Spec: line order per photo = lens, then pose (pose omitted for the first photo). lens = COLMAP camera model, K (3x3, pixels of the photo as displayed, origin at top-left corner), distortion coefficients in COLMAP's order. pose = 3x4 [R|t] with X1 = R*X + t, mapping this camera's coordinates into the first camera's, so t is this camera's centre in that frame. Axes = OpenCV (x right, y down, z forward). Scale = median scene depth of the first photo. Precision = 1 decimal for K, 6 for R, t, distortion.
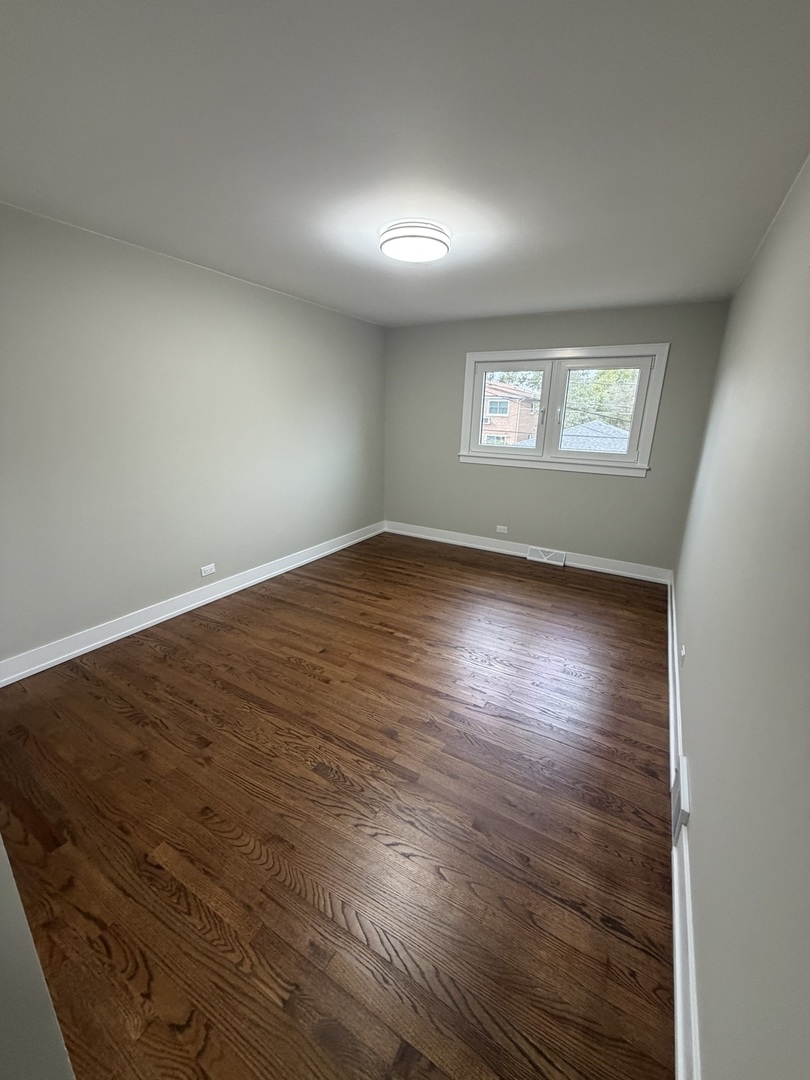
lens RADIAL K [[434.2, 0, 405.0], [0, 434.2, 537.3], [0, 0, 1]] dist [0.000571, 0.000006]
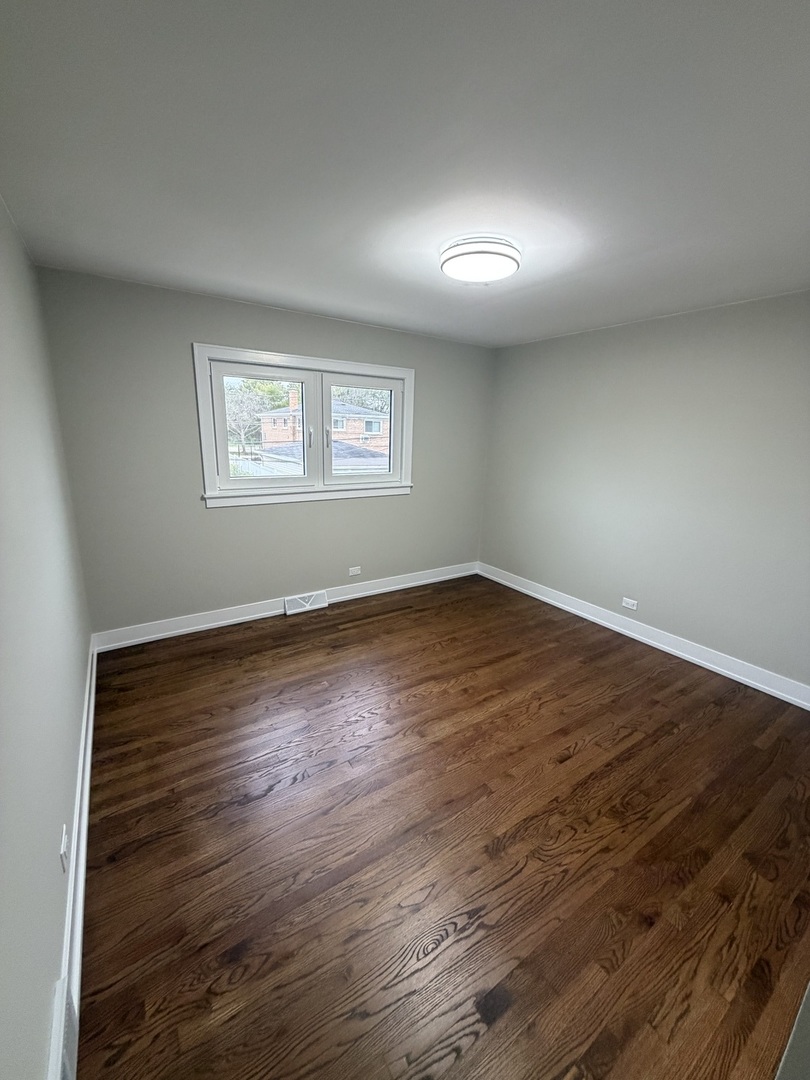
lens RADIAL K [[434.2, 0, 405.3], [0, 434.2, 543.0], [0, 0, 1]] dist [0.000571, 0.000006]
pose [[0.445635, -0.208992, 0.870478, -0.347801], [0.263595, 0.959893, 0.095514, -0.113026], [-0.855527, 0.186889, 0.482851, 0.462324]]
